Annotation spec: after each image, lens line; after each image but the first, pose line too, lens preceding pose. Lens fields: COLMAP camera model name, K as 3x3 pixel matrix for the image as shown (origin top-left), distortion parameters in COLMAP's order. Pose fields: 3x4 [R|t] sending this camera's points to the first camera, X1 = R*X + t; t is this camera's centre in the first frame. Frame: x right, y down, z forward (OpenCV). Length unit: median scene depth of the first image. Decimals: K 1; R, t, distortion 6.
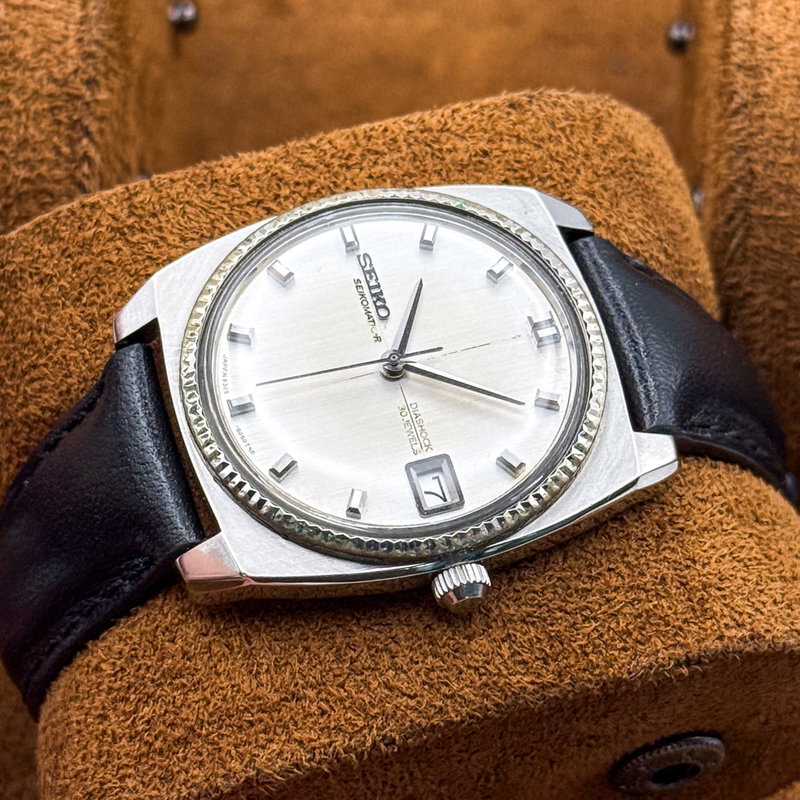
lens RADIAL K [[2963.6, 0, 400.0], [0, 2963.6, 400.0], [0, 0, 1]] dist [-0.074981, 3.052038]
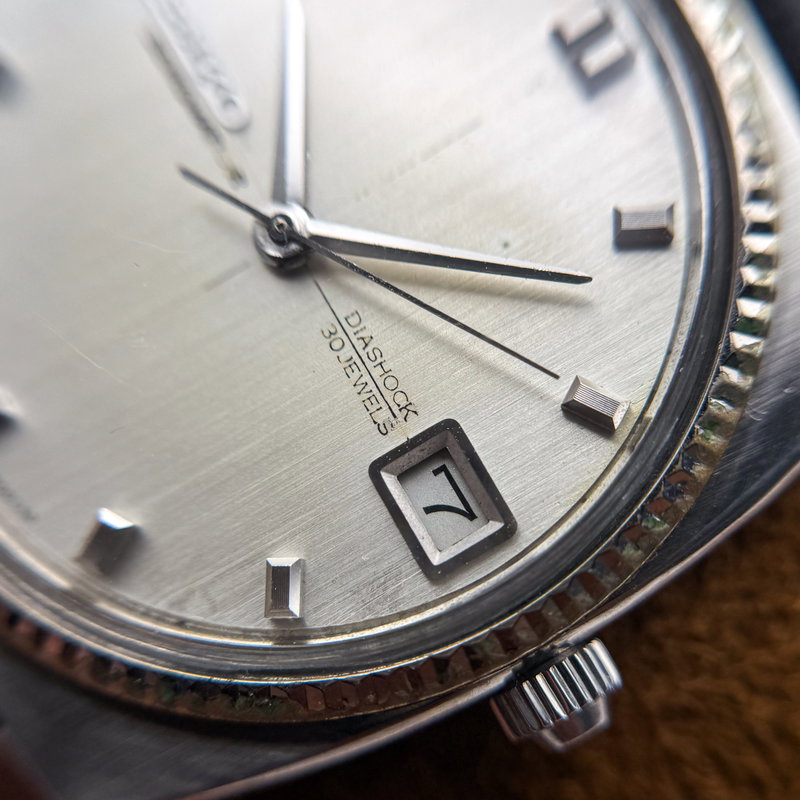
lens RADIAL K [[1493.7, 0, 400.0], [0, 1493.7, 400.0], [0, 0, 1]] dist [0.635703, -0.040983]
pose [[0.969494, -0.241650, -0.041077, 0.018088], [0.240999, 0.909142, 0.339676, -0.063365], [-0.044738, -0.339213, 0.939645, 0.777284]]
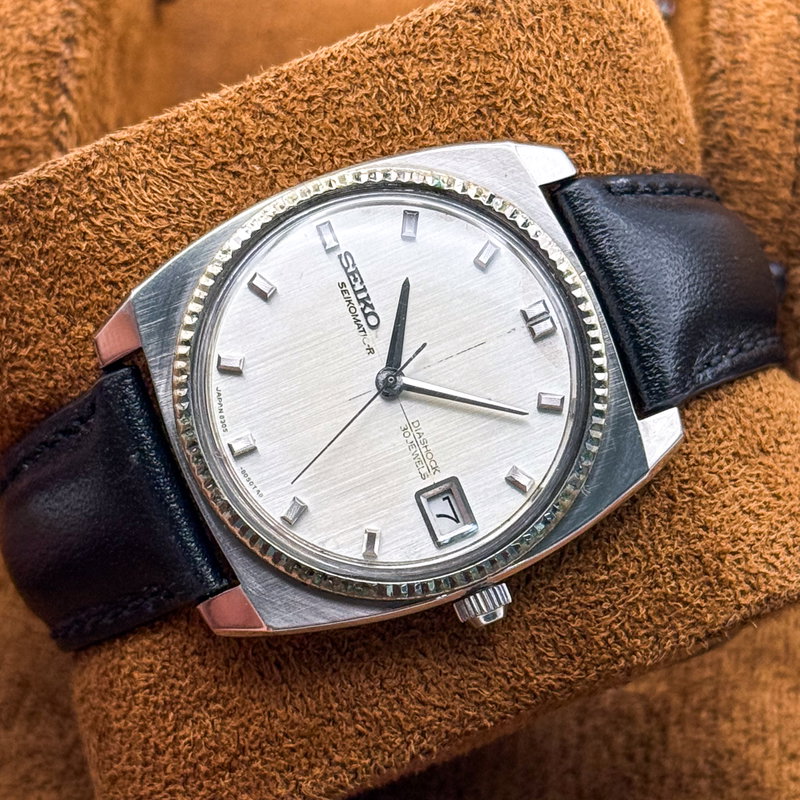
lens RADIAL K [[2963.6, 0, 400.0], [0, 2963.6, 400.0], [0, 0, 1]] dist [-0.074981, 3.052038]
pose [[0.993886, -0.109998, 0.009524, -0.009101], [0.096237, 0.905360, 0.413596, -0.412502], [-0.054117, -0.410151, 0.910410, 0.106624]]
